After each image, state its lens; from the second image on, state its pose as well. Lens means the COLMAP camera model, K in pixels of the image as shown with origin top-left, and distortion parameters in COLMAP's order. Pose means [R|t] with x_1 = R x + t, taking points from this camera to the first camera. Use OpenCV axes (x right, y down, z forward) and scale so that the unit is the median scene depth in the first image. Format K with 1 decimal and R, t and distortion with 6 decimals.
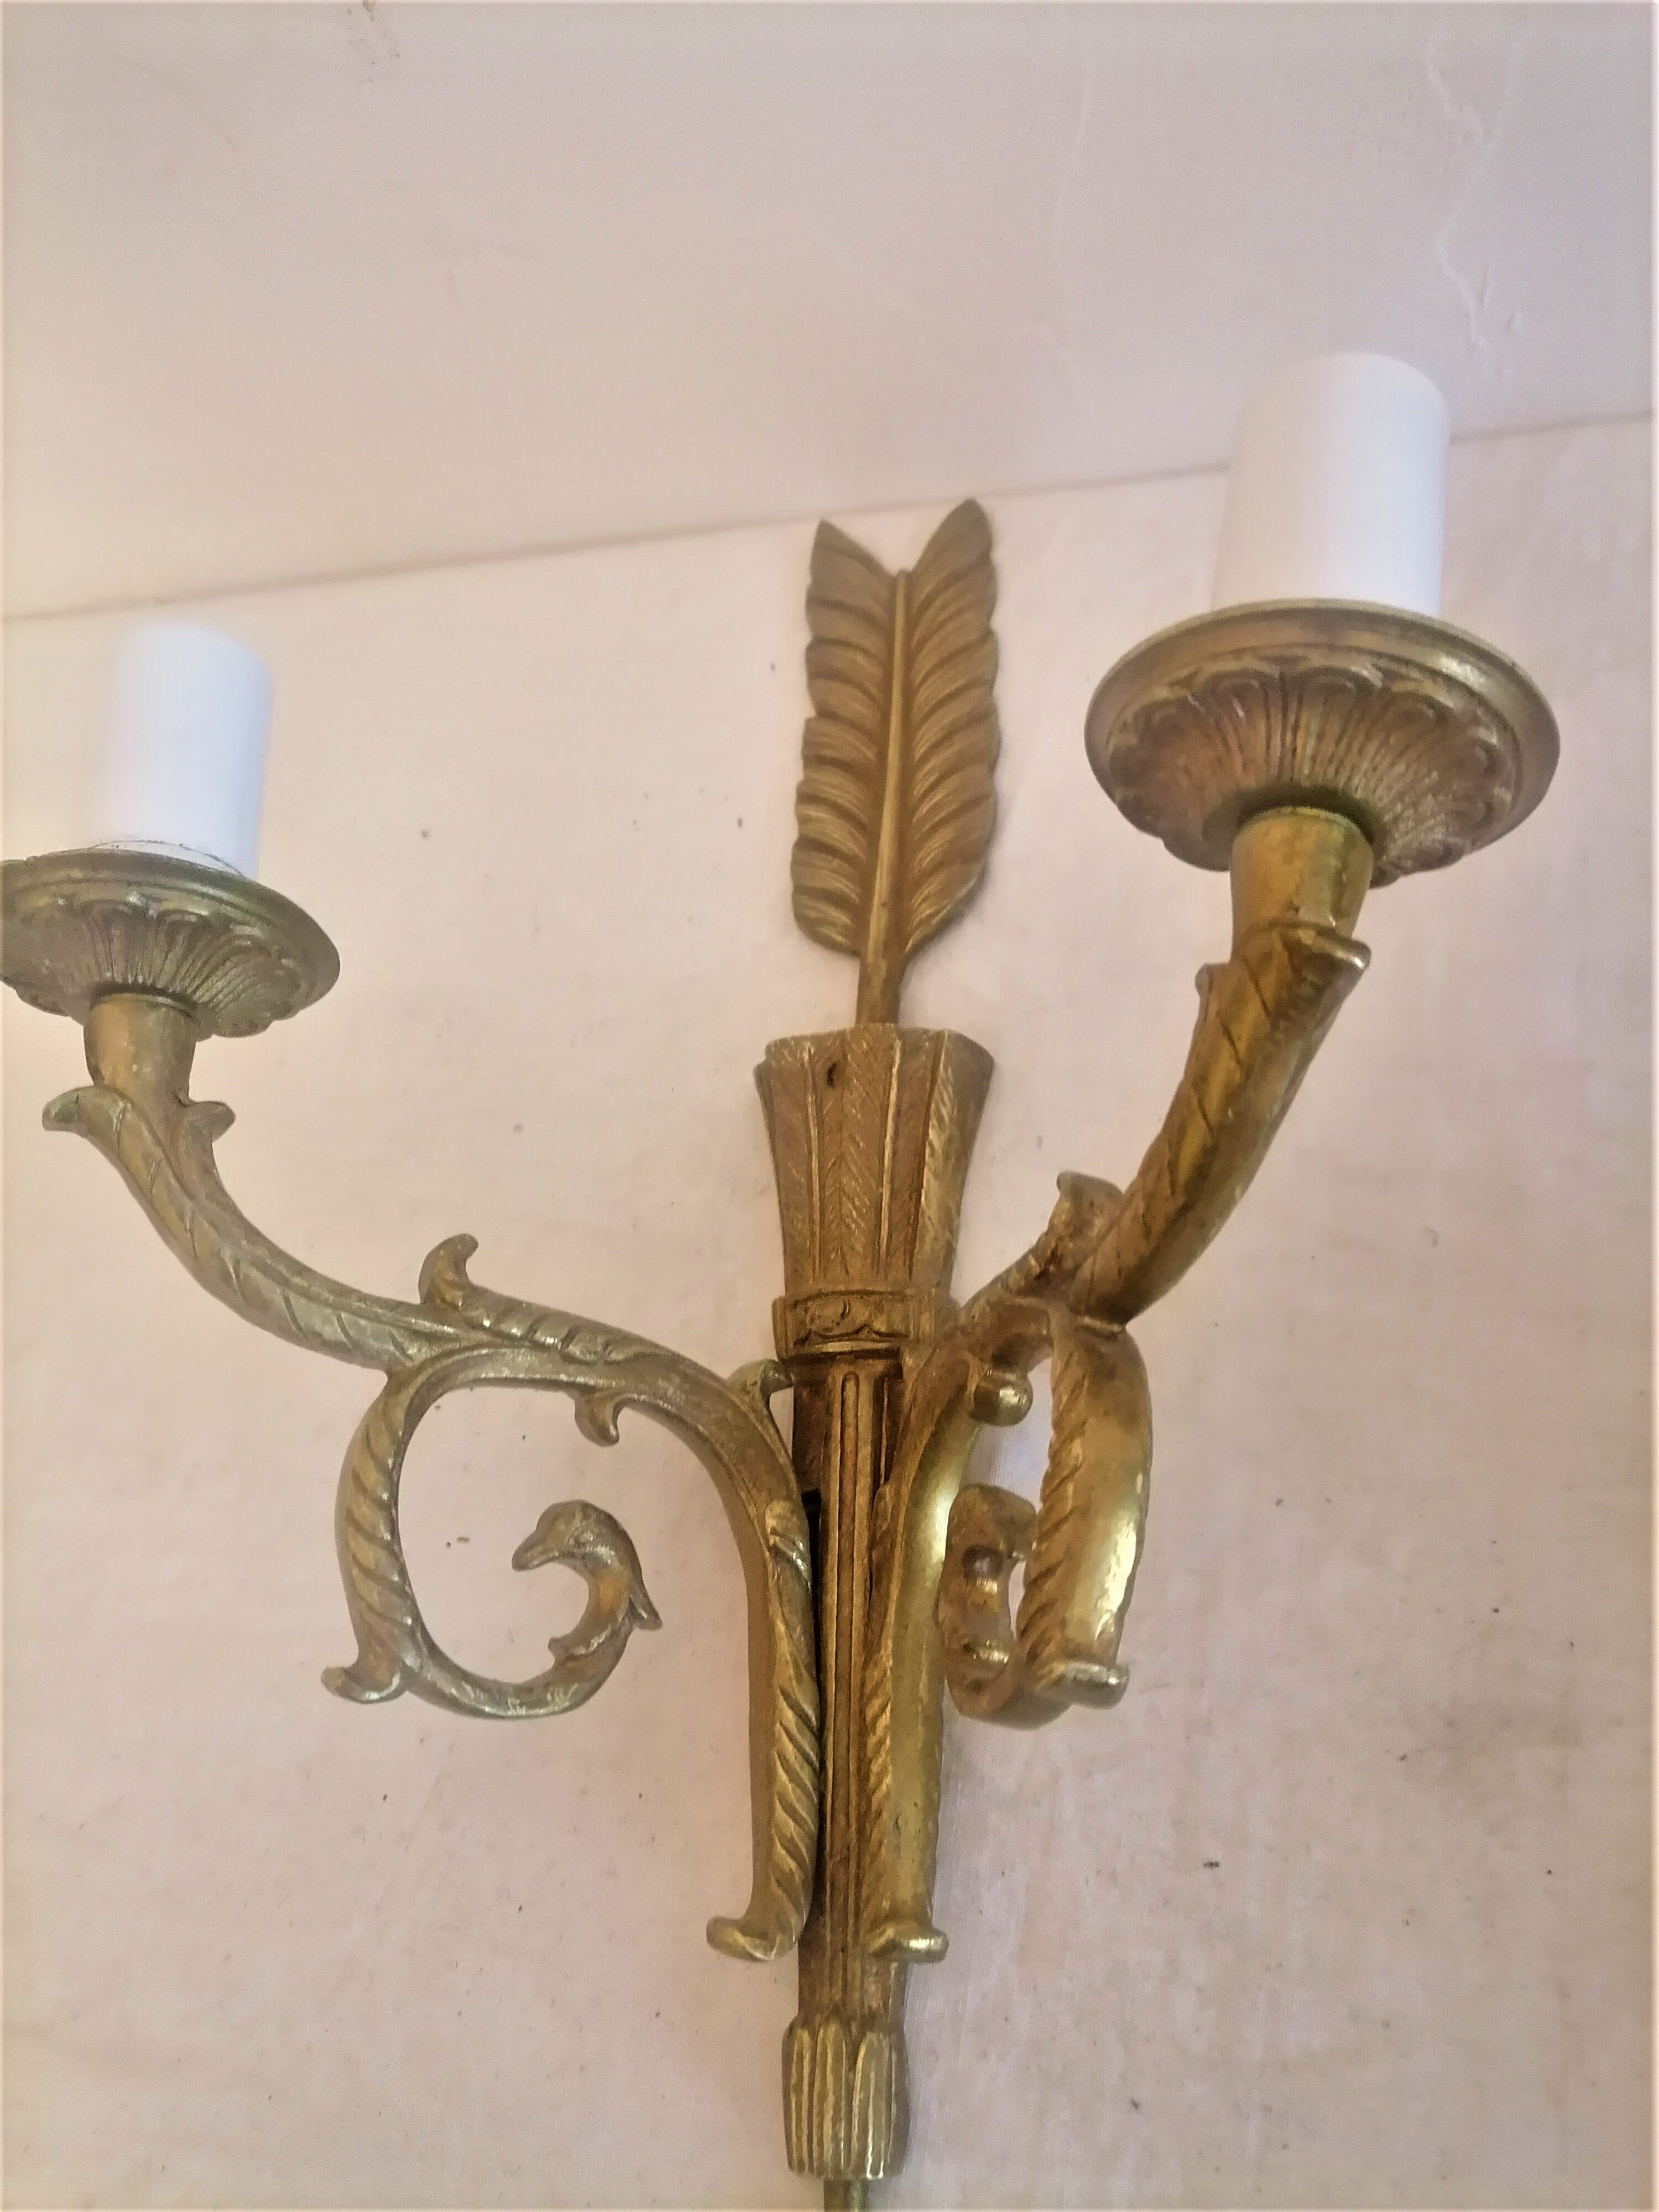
lens RADIAL K [[1589.8, 0, 822.3], [0, 1589.8, 1099.9], [0, 0, 1]] dist [0.007153, -0.001863]
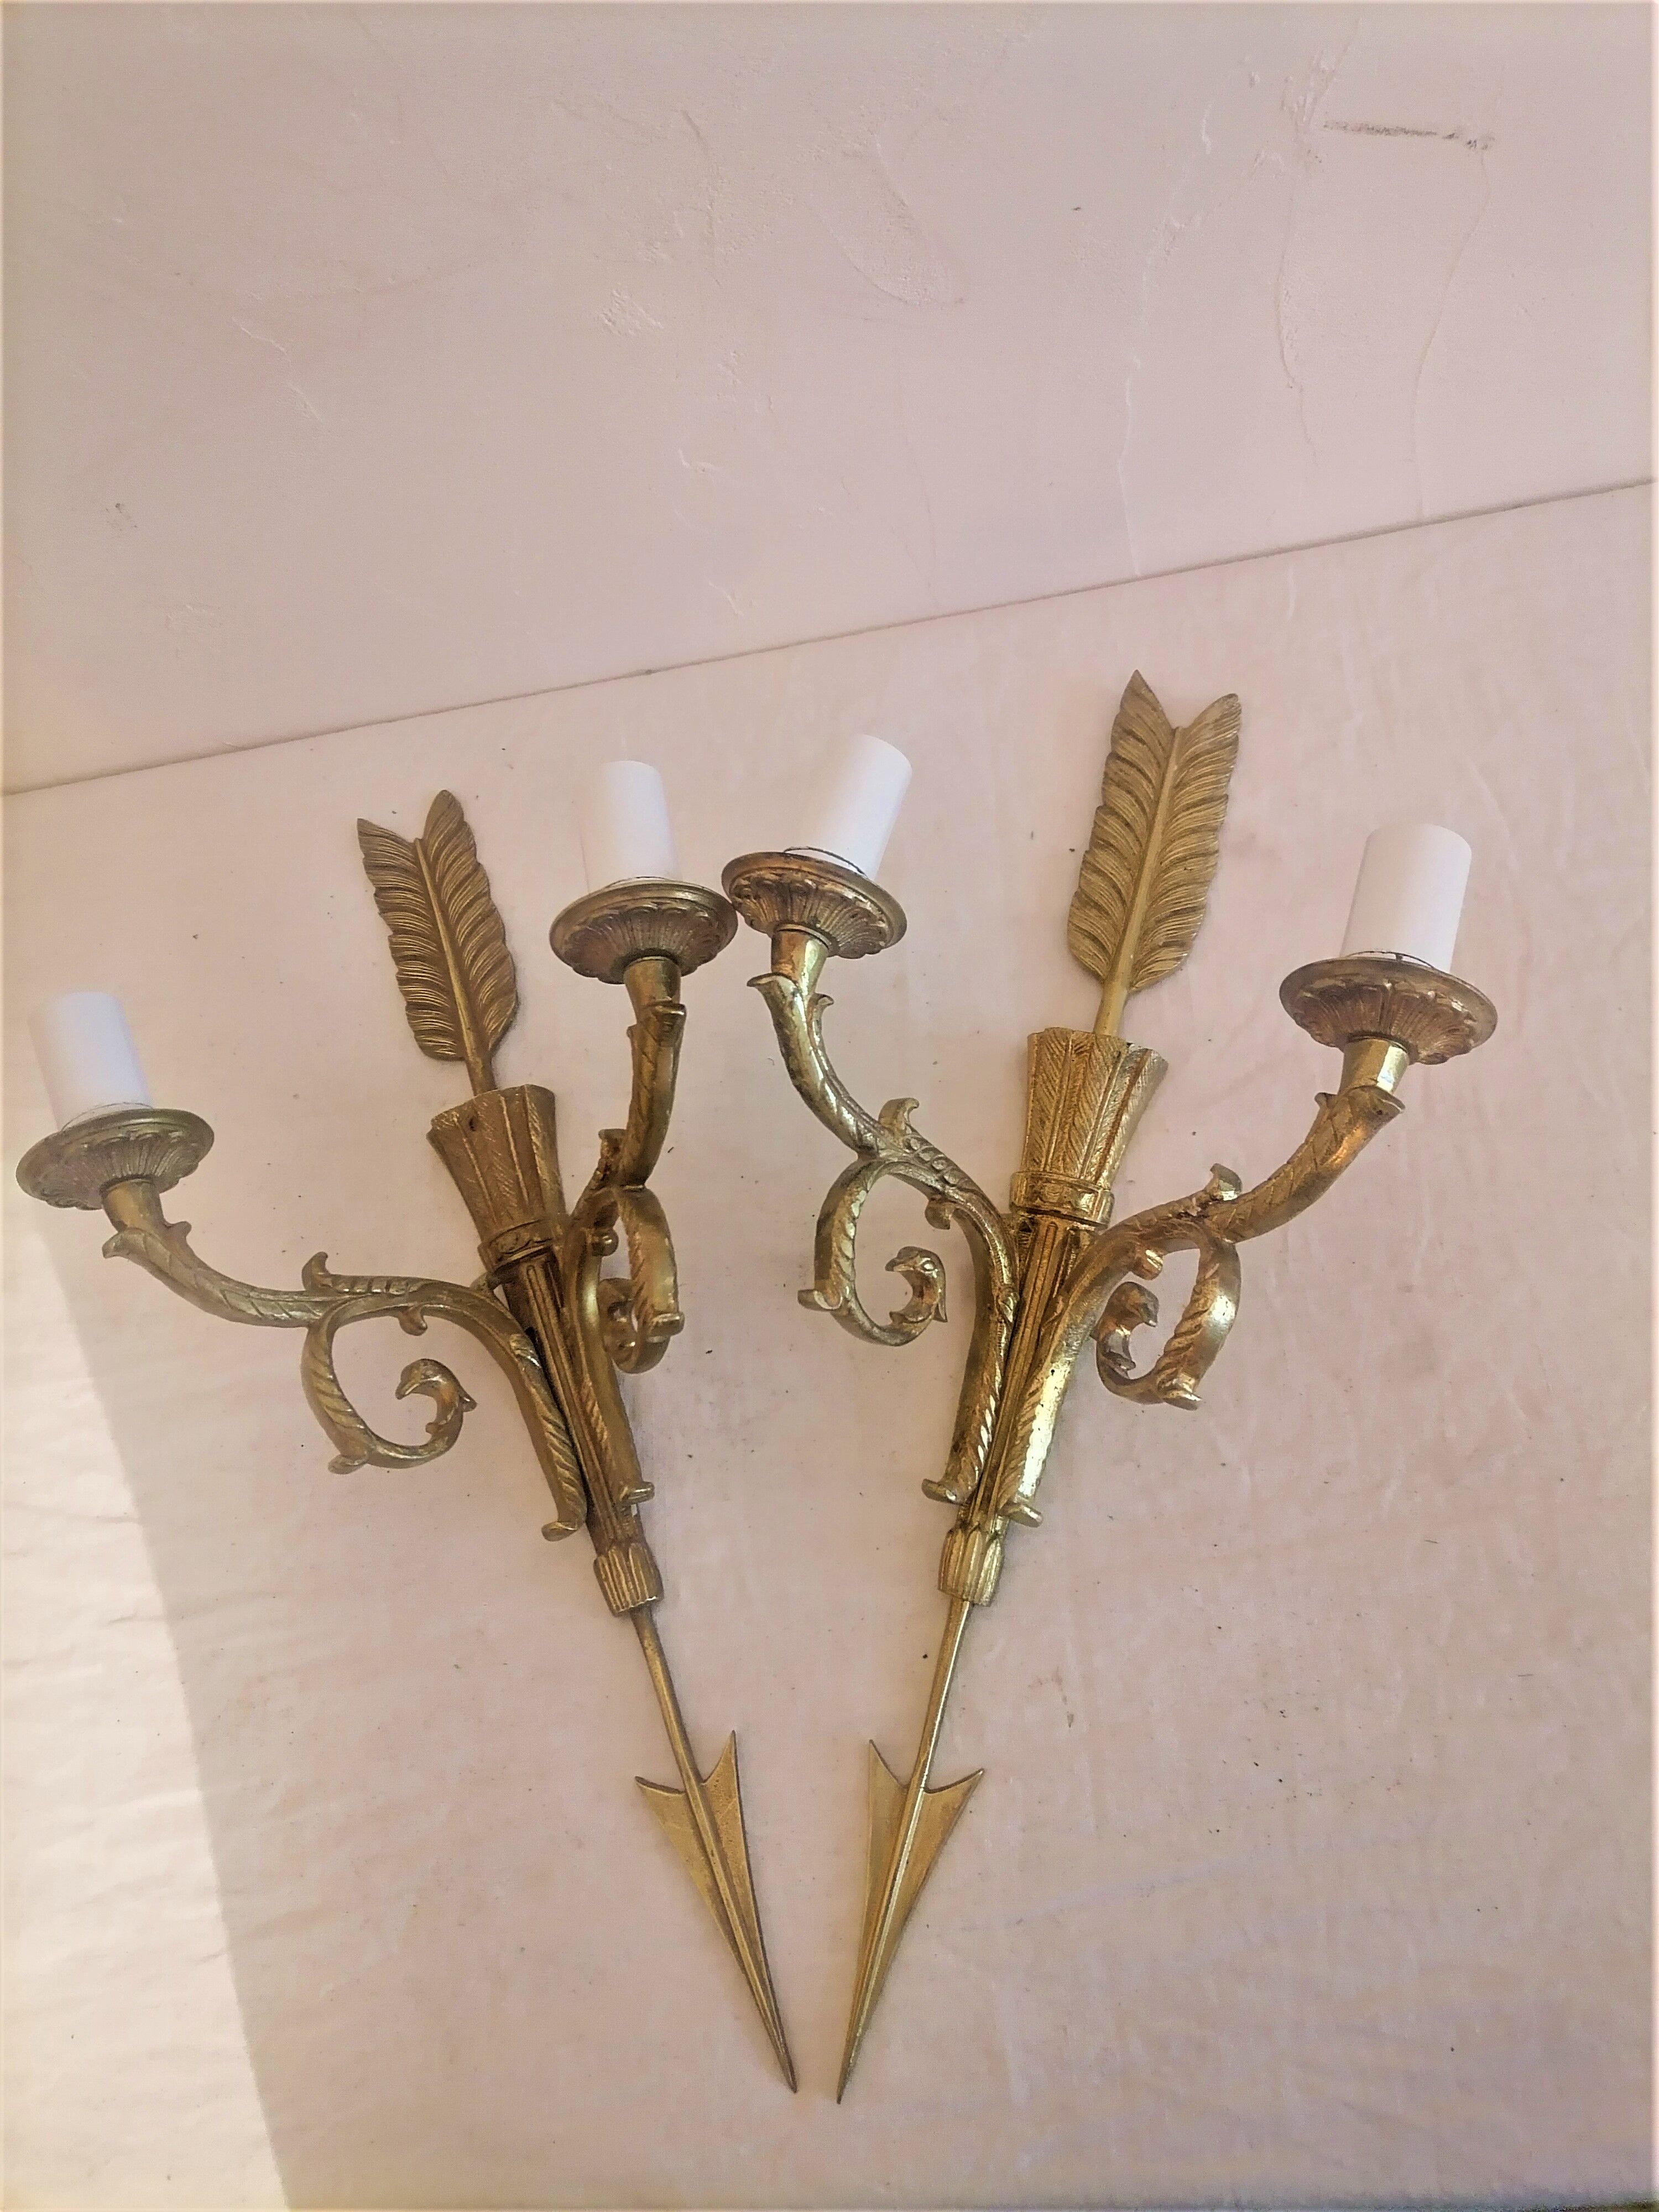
lens RADIAL K [[1679.0, 0, 823.4], [0, 1679.0, 1119.9], [0, 0, 1]] dist [0.052216, -0.001250]
pose [[0.920860, -0.286635, 0.264305, -0.161134], [0.289364, 0.956767, 0.029430, 0.048396], [-0.261314, 0.049379, 0.963990, -1.226077]]
